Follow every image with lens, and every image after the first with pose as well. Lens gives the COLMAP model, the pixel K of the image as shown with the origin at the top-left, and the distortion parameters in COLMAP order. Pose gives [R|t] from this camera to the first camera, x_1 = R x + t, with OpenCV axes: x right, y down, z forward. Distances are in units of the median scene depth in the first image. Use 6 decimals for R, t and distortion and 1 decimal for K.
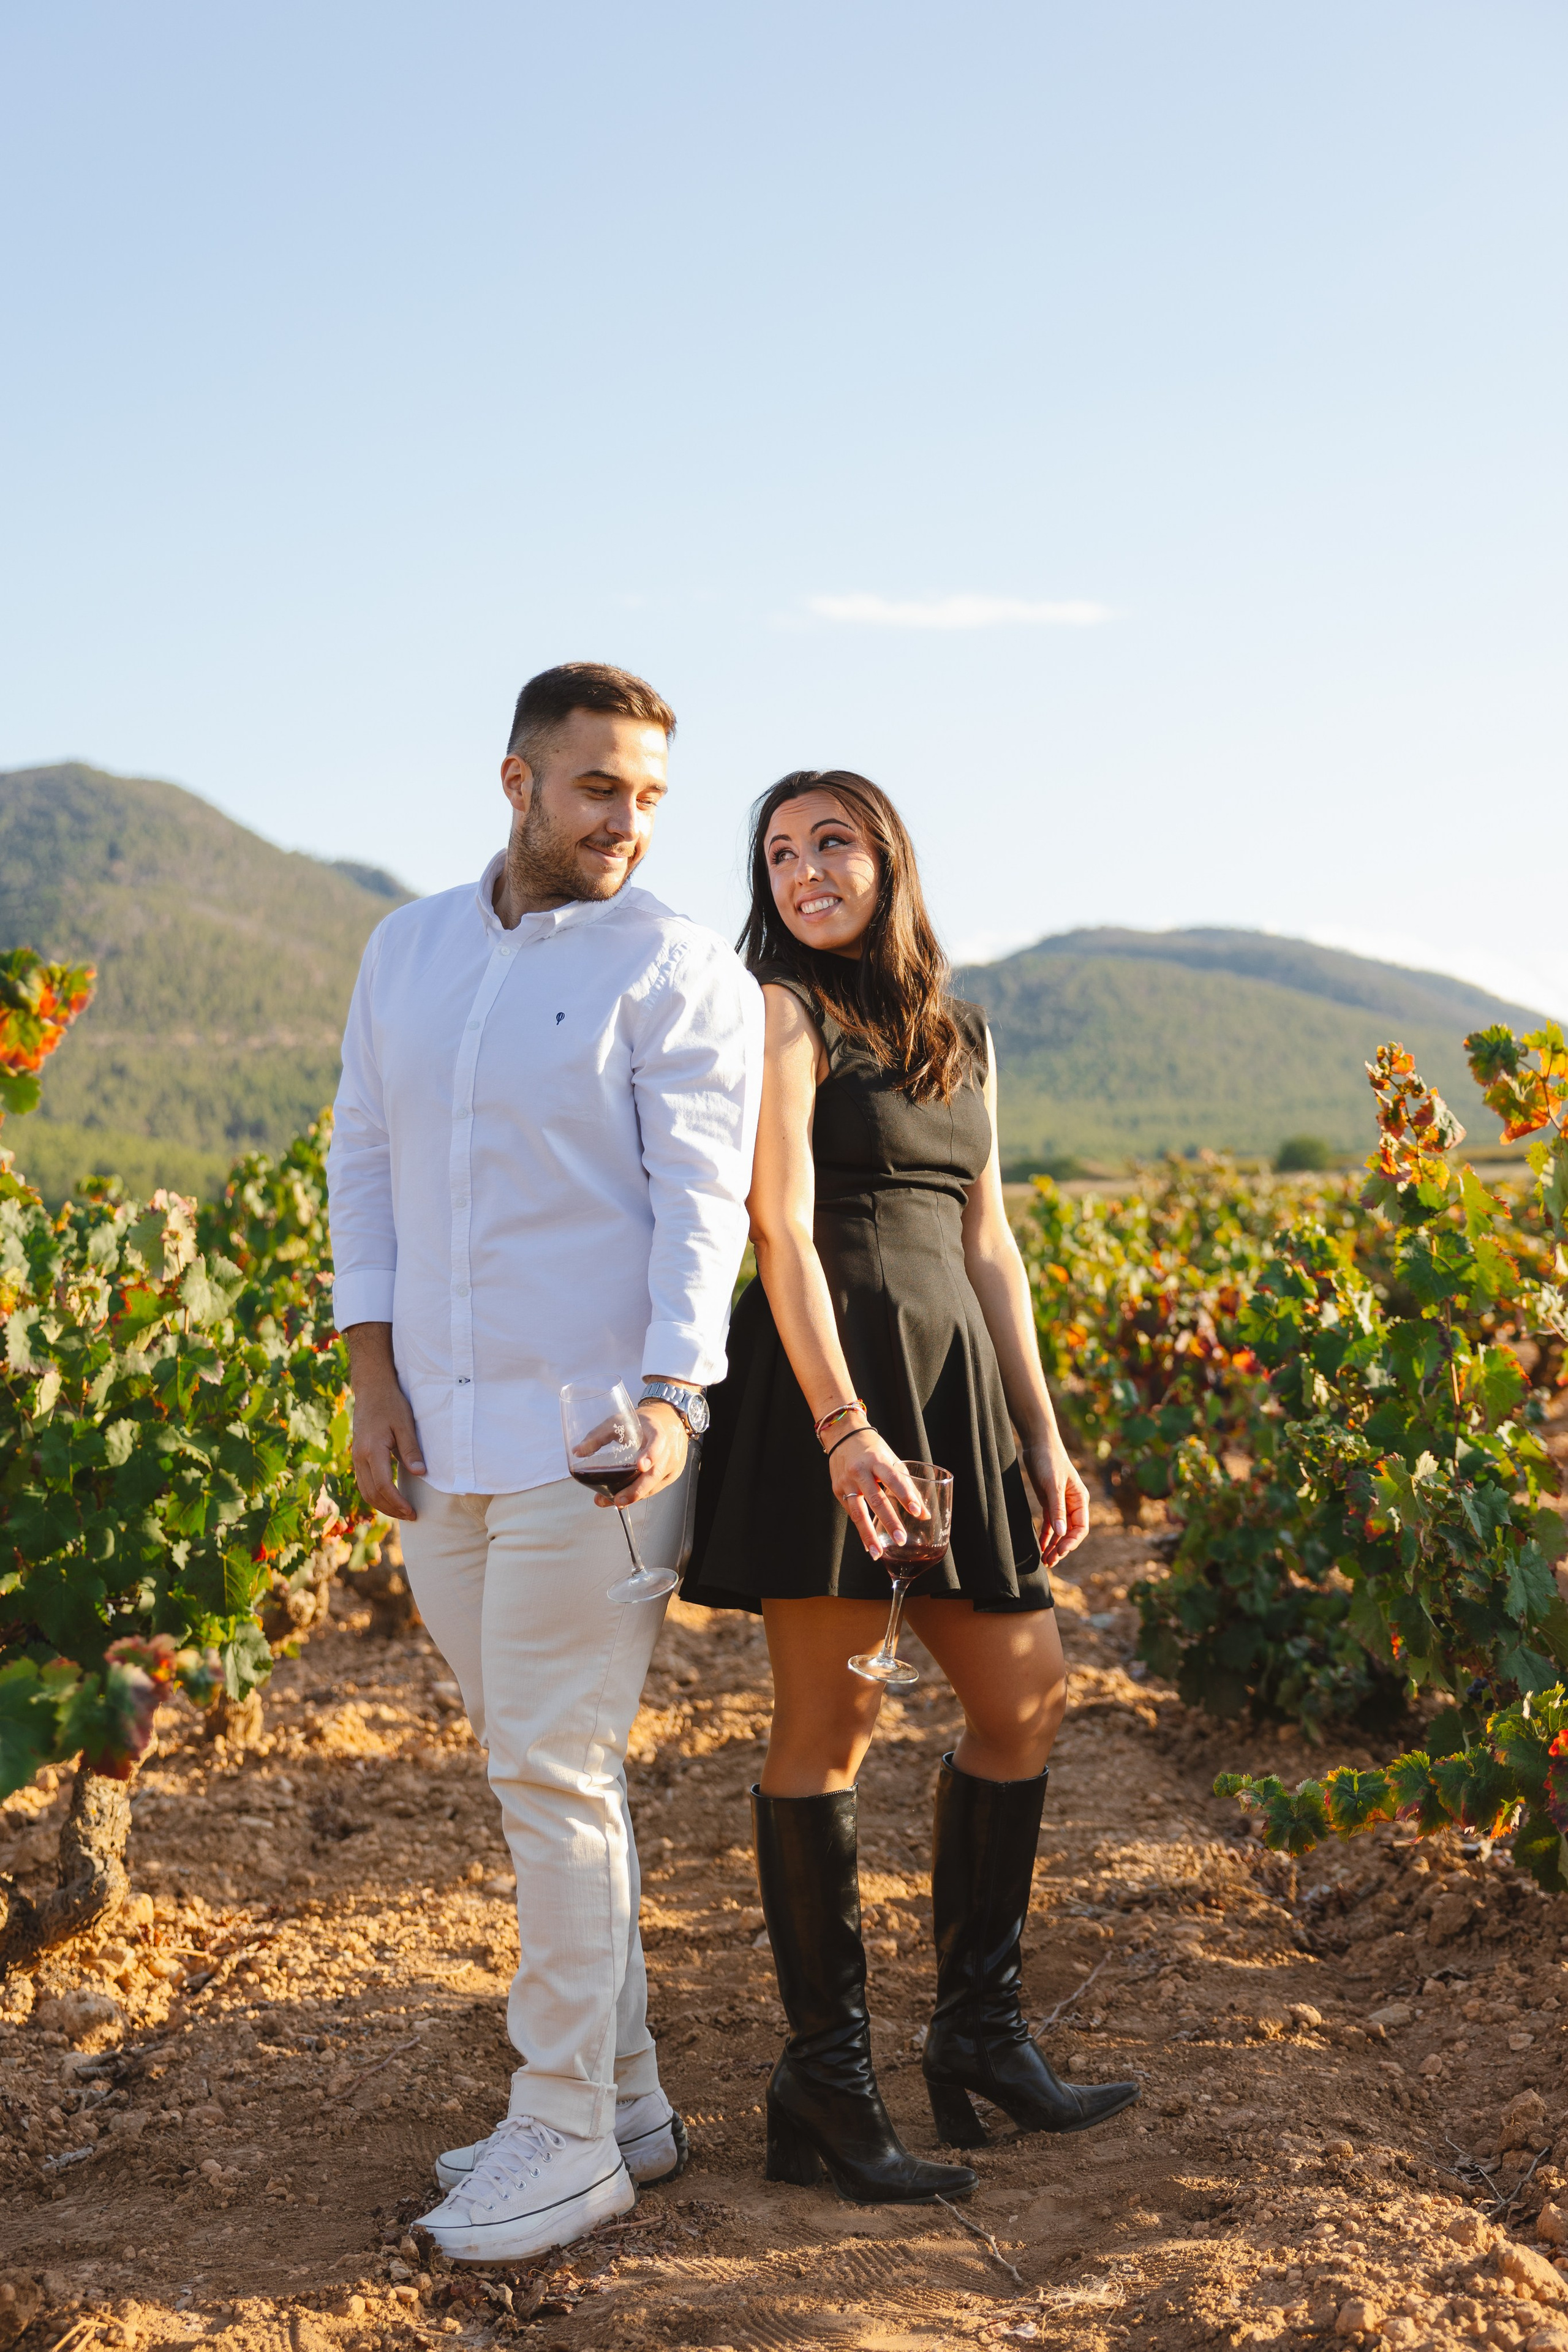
lens RADIAL K [[3129.8, 0, 772.1], [0, 3129.8, 1176.1], [0, 0, 1]] dist [0.024614, -0.063608]
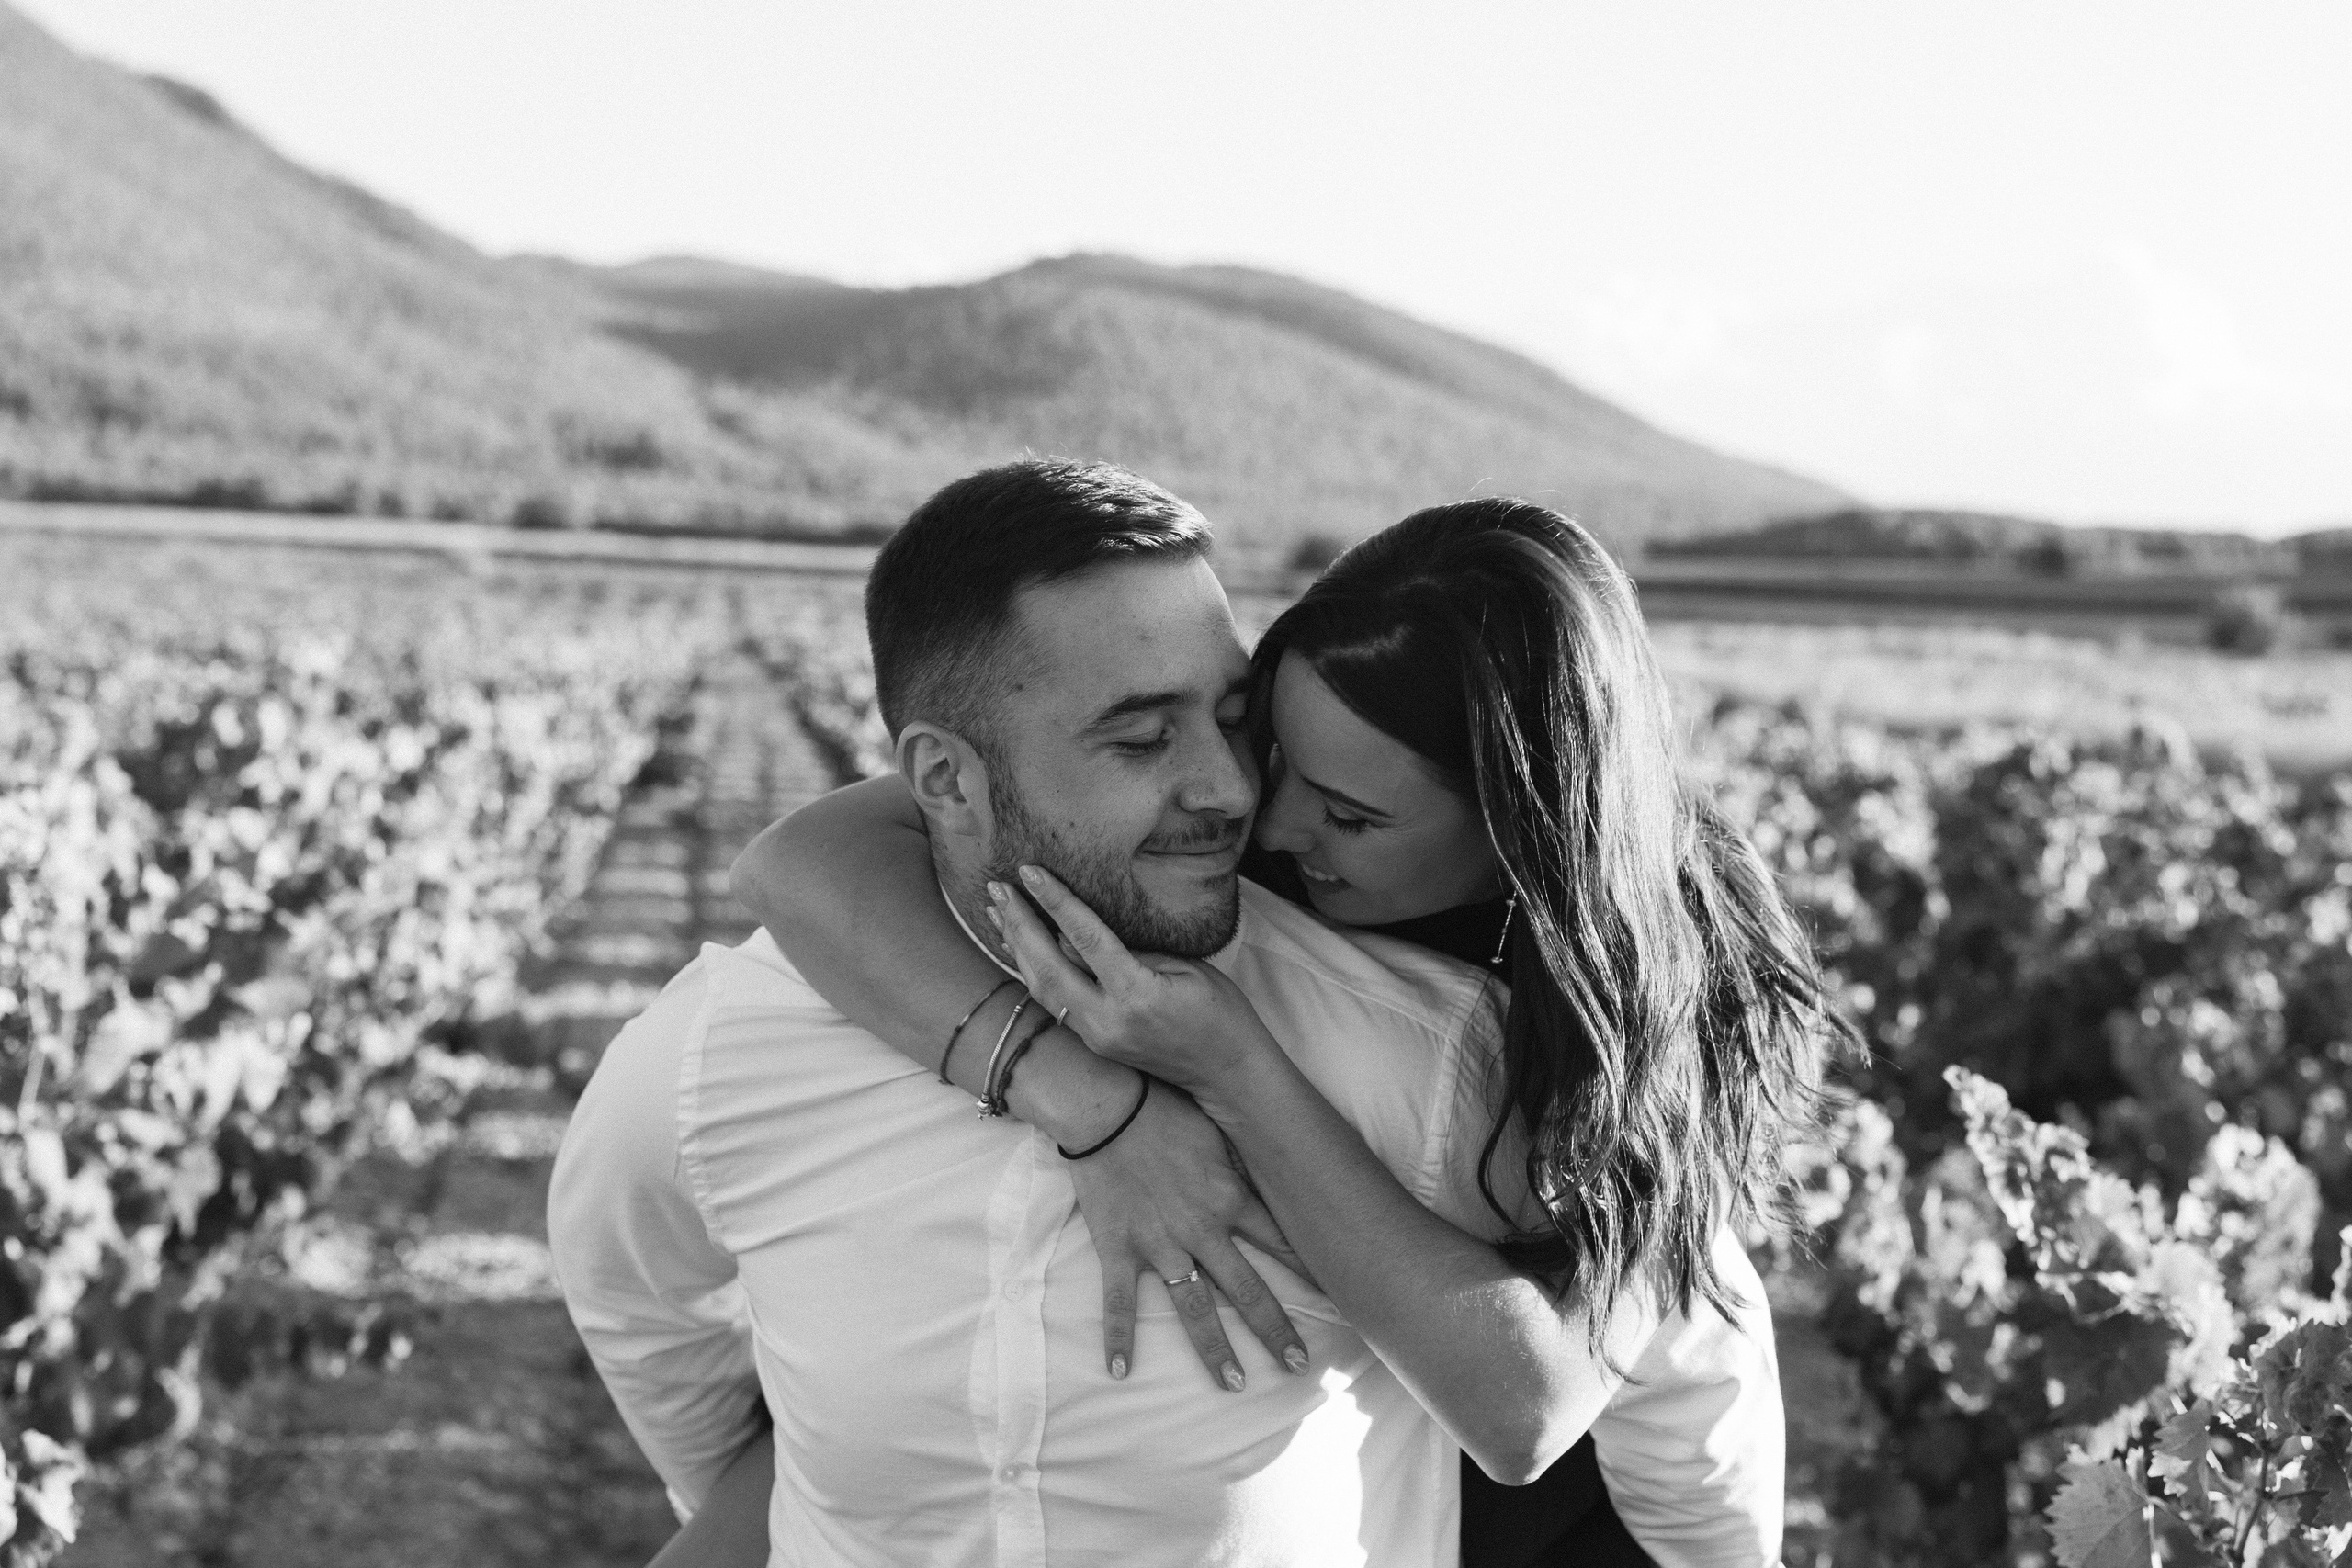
lens RADIAL K [[4107.3, 0, 1175.5], [0, 4107.3, 701.0], [0, 0, 1]] dist [0.014499, 0.081512]
pose [[0.987875, 0.084205, 0.130430, -0.039973], [-0.091086, 0.994699, 0.047714, -0.102096], [-0.125721, -0.059016, 0.990309, -0.400184]]
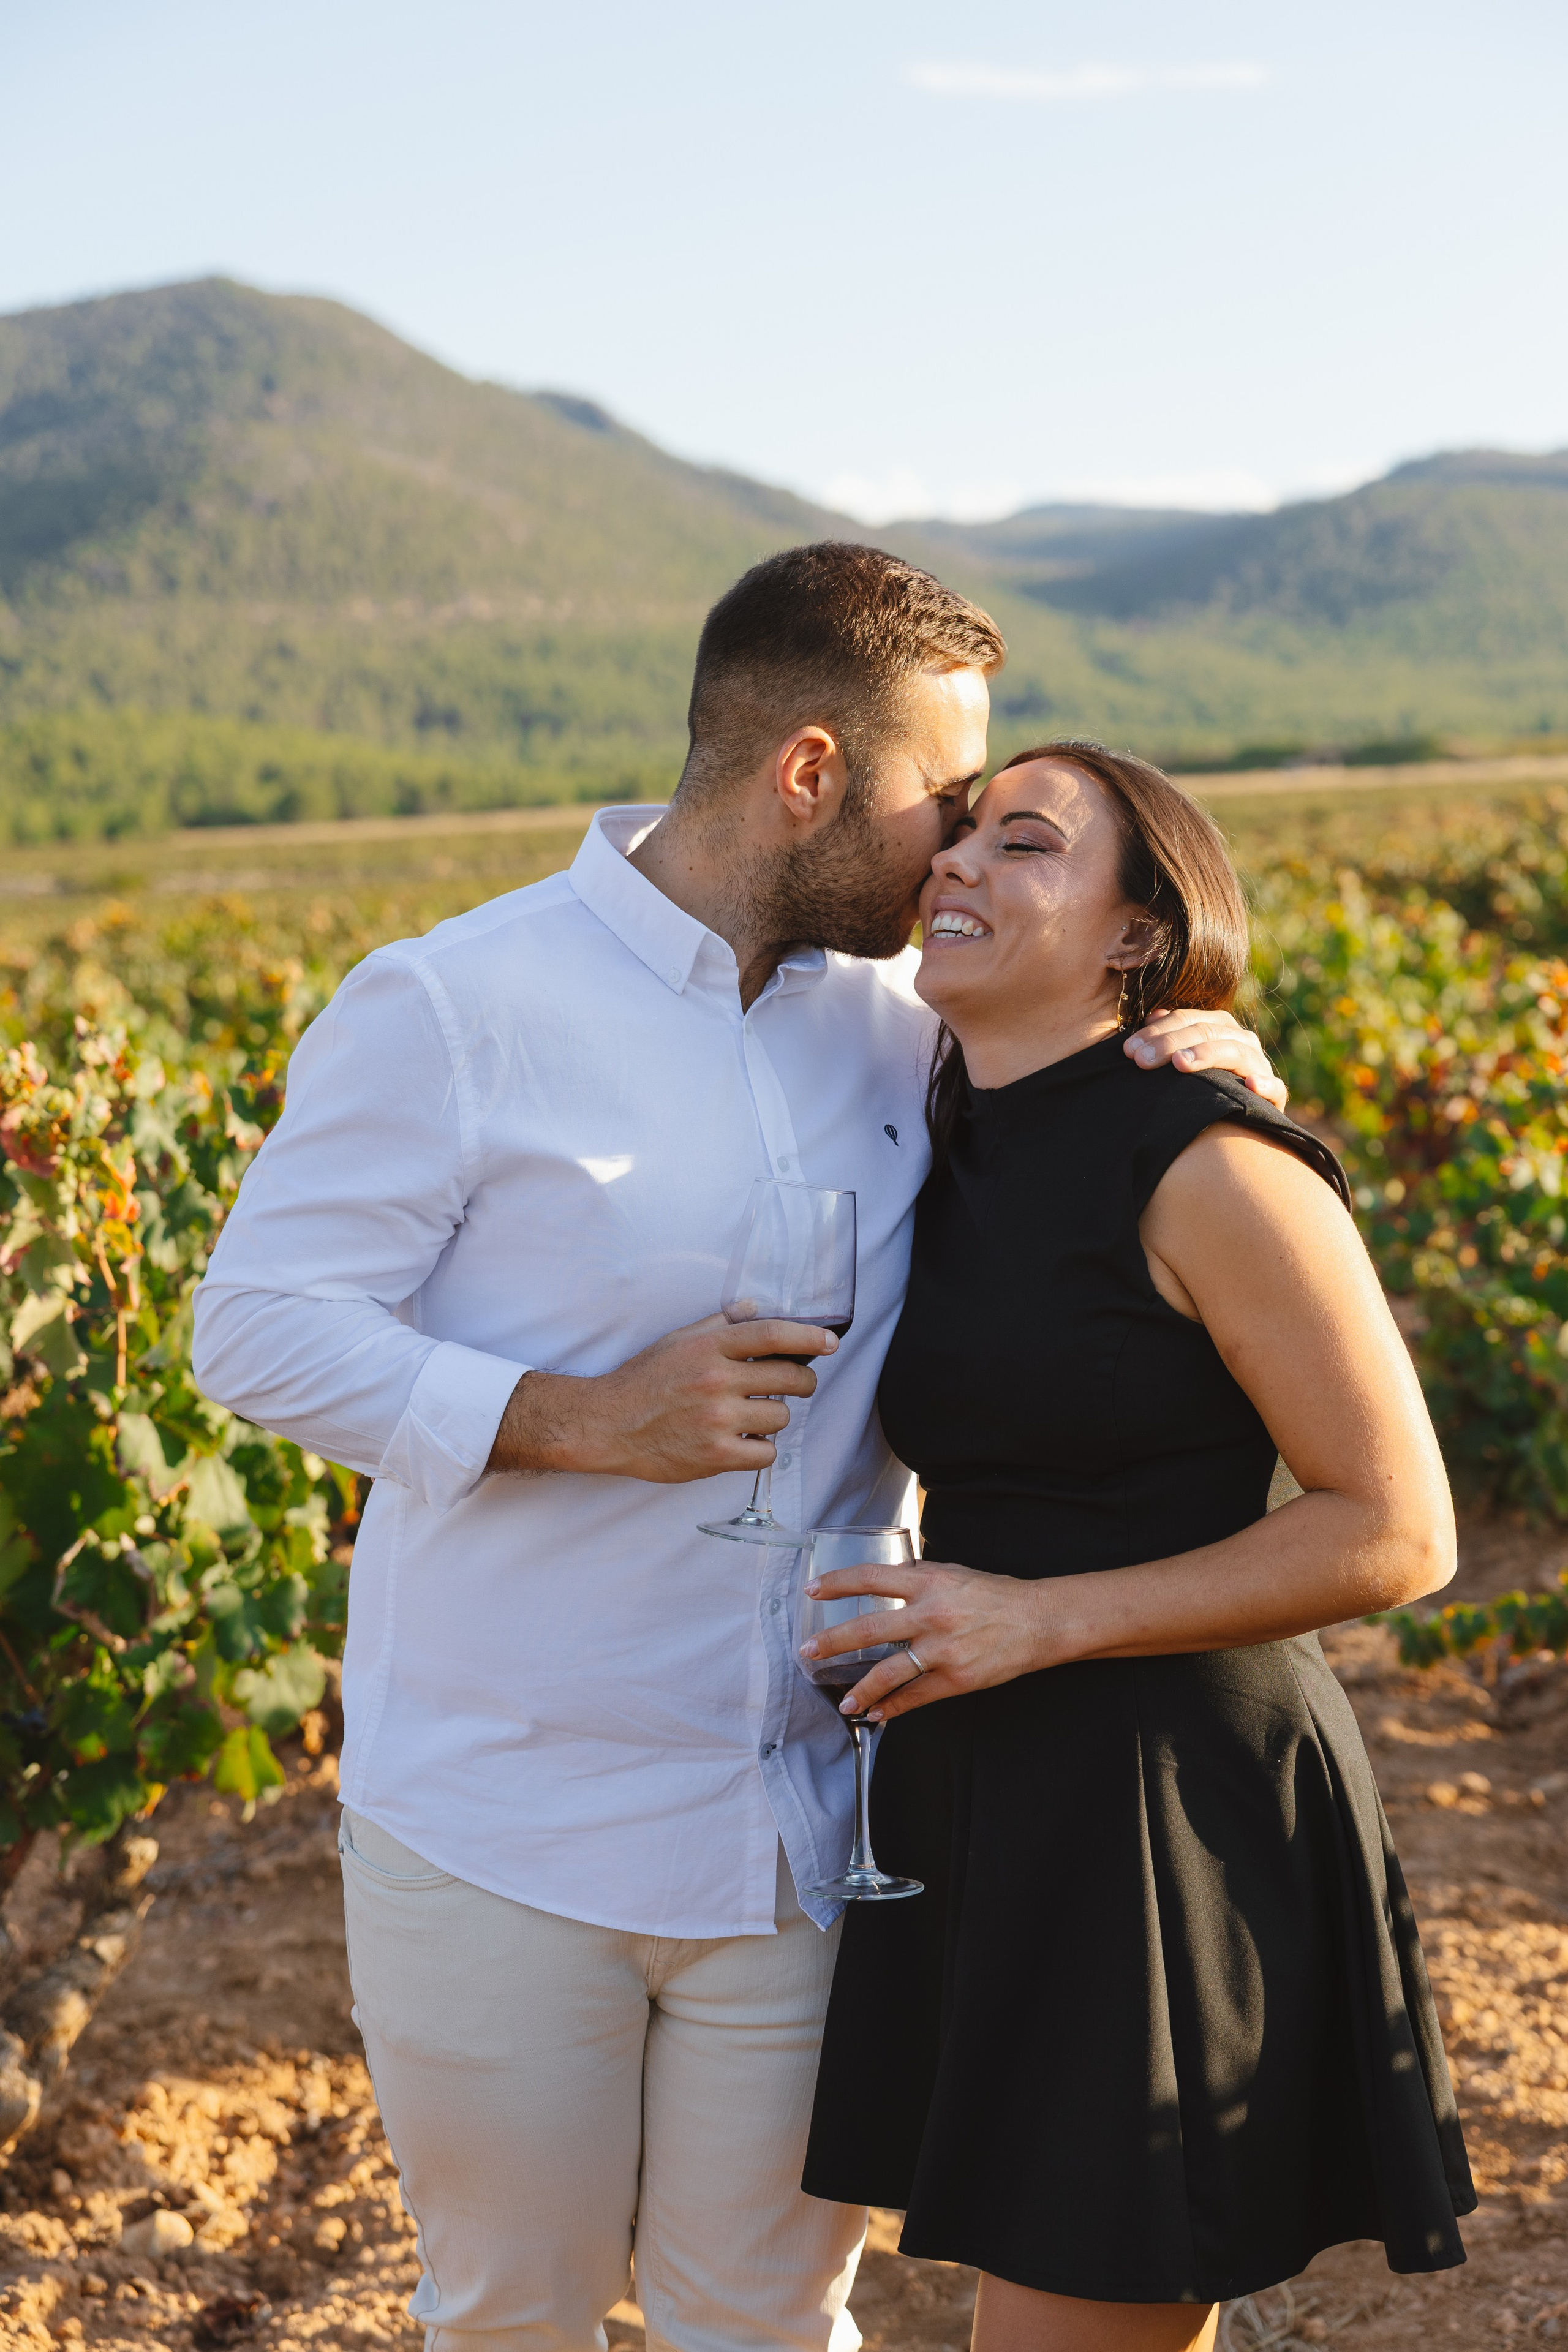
lens RADIAL K [[3909.3, 0, 834.5], [0, 3909.3, 1174.9], [0, 0, 1]] dist [0.046623, -0.097191]
pose [[0.997960, -0.011256, -0.062850, 0.013488], [0.018493, 0.993101, 0.115793, -0.082884], [0.061113, -0.116719, 0.991283, -0.275425]]
